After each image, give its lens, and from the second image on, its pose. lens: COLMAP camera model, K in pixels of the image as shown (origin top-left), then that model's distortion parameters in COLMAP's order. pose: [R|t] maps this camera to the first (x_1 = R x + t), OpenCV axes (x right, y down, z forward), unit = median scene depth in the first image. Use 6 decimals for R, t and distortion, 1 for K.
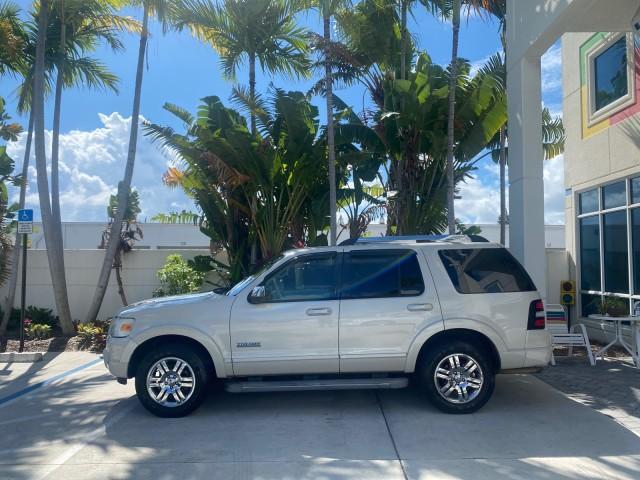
lens RADIAL K [[494.5, 0, 316.3], [0, 494.5, 240.6], [0, 0, 1]] dist [0.004754, -0.020171]
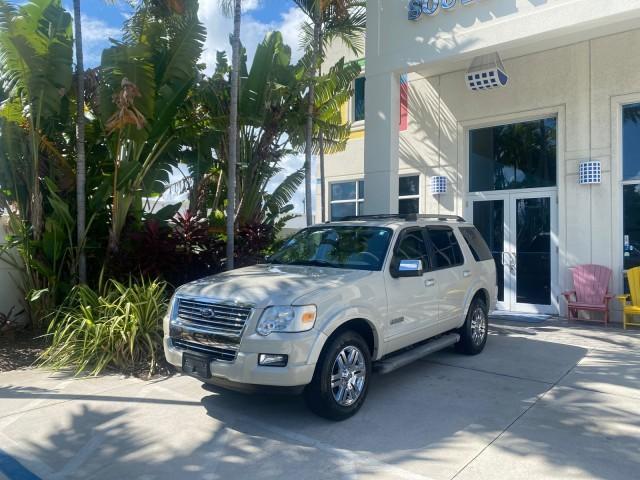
lens RADIAL K [[494.5, 0, 316.4], [0, 494.5, 244.1], [0, 0, 1]] dist [0.004754, -0.020171]
pose [[0.618693, 0.004834, 0.785618, -0.984806], [-0.047126, 0.998409, 0.030969, 0.042103], [-0.784218, -0.056183, 0.617937, 0.543786]]
